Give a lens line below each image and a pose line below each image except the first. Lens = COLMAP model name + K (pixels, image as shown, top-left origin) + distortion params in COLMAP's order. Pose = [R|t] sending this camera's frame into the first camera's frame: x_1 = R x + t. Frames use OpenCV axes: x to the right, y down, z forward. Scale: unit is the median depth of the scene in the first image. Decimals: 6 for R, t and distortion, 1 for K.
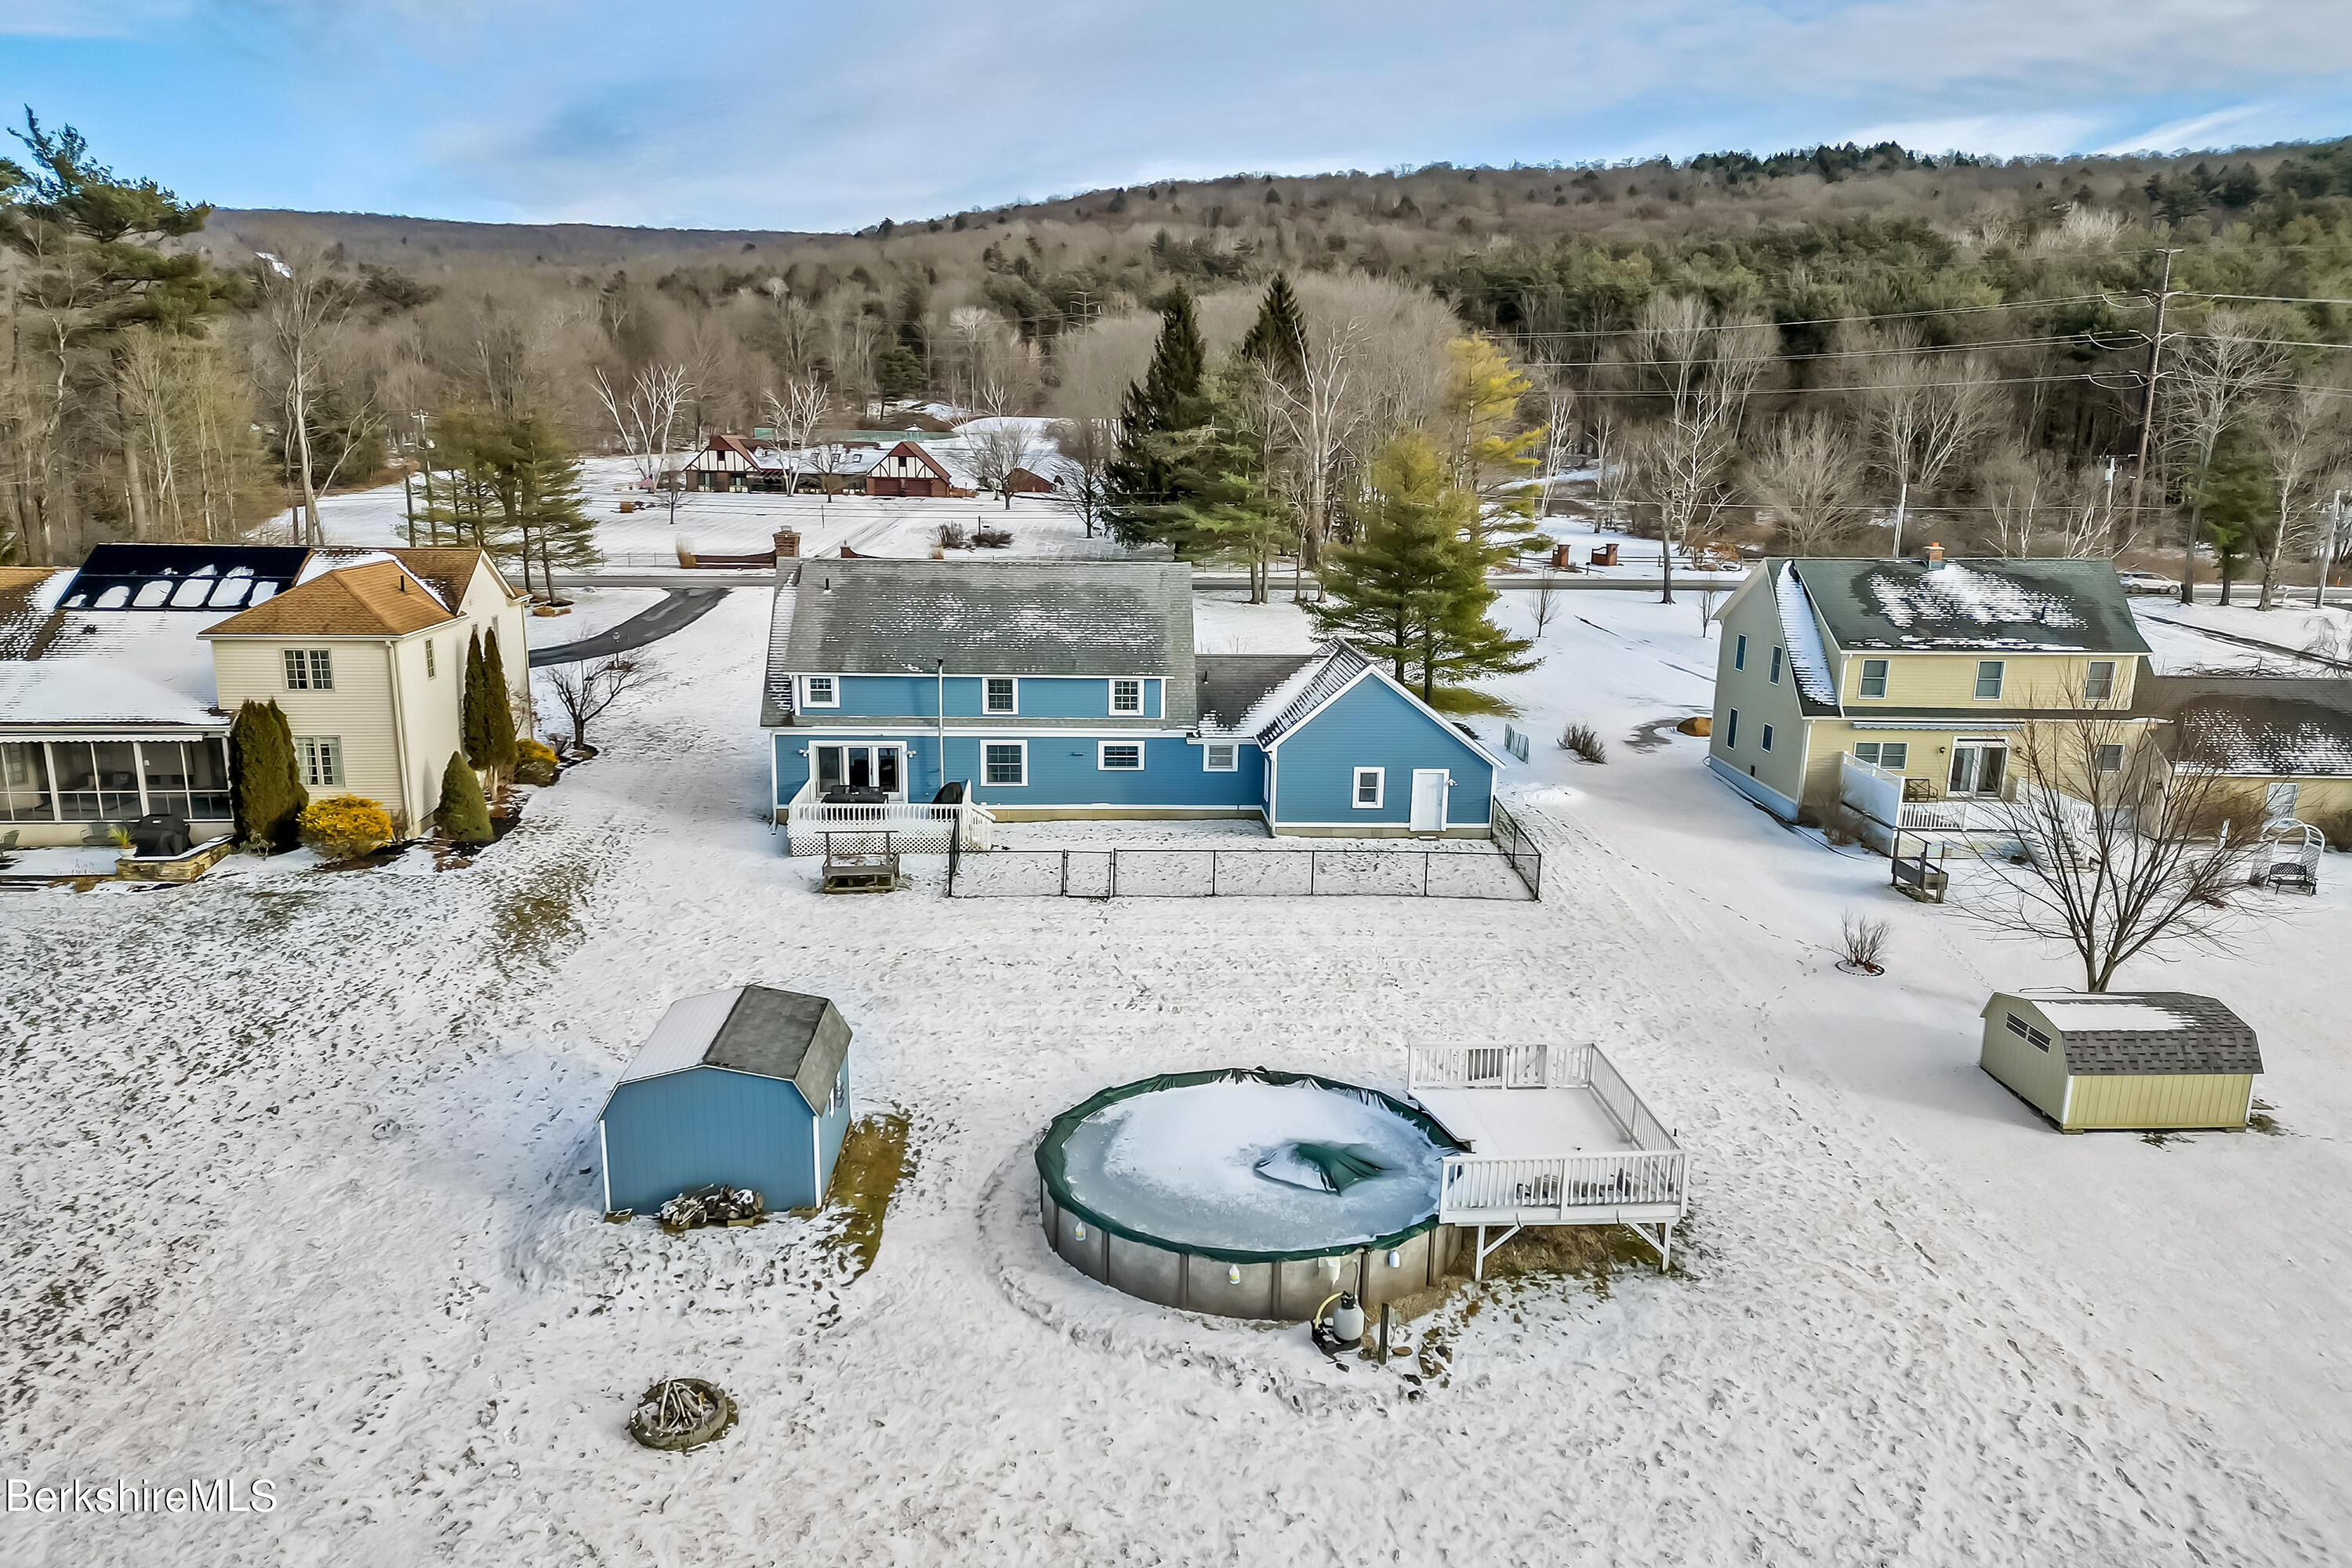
lens RADIAL K [[1632.9, 0, 1161.6], [0, 1632.9, 787.1], [0, 0, 1]] dist [0.076616, -0.059167]
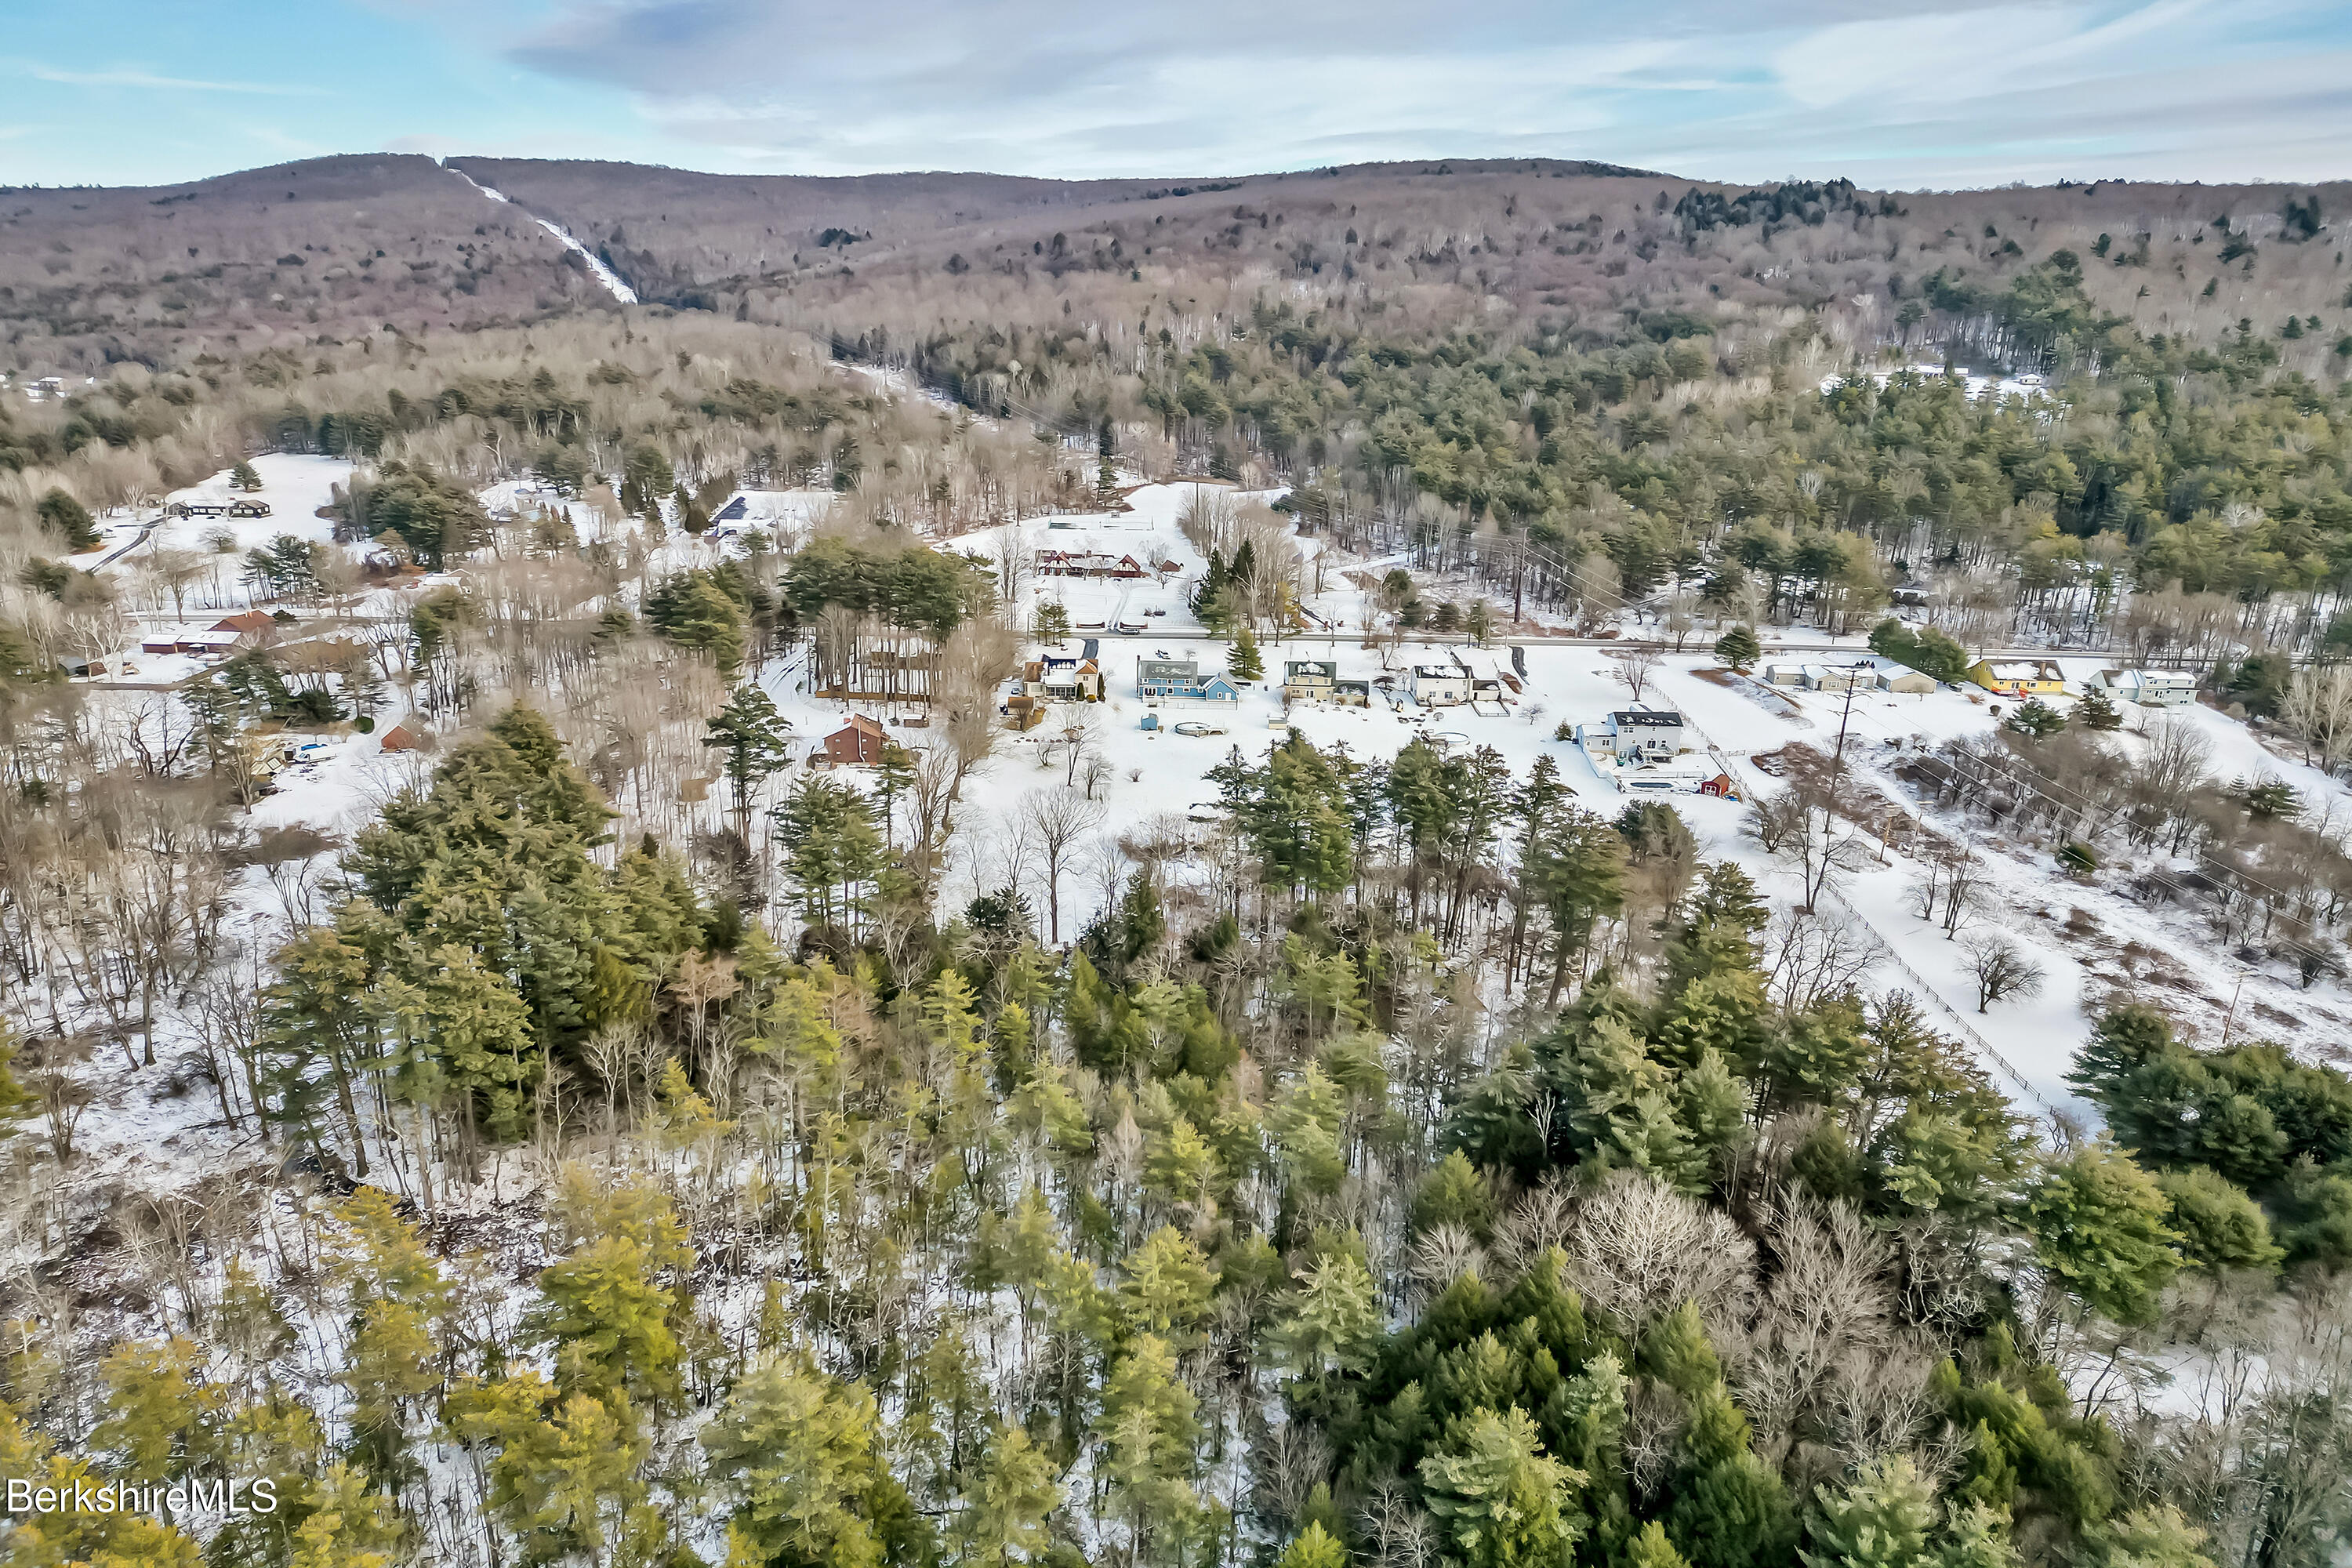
lens RADIAL K [[1632.9, 0, 1161.6], [0, 1632.9, 787.1], [0, 0, 1]] dist [0.076616, -0.059167]
pose [[0.996881, 0.020241, -0.076276, 0.407770], [-0.014868, 0.997410, 0.070368, -0.094553], [0.077503, -0.069014, 0.994601, -6.004703]]
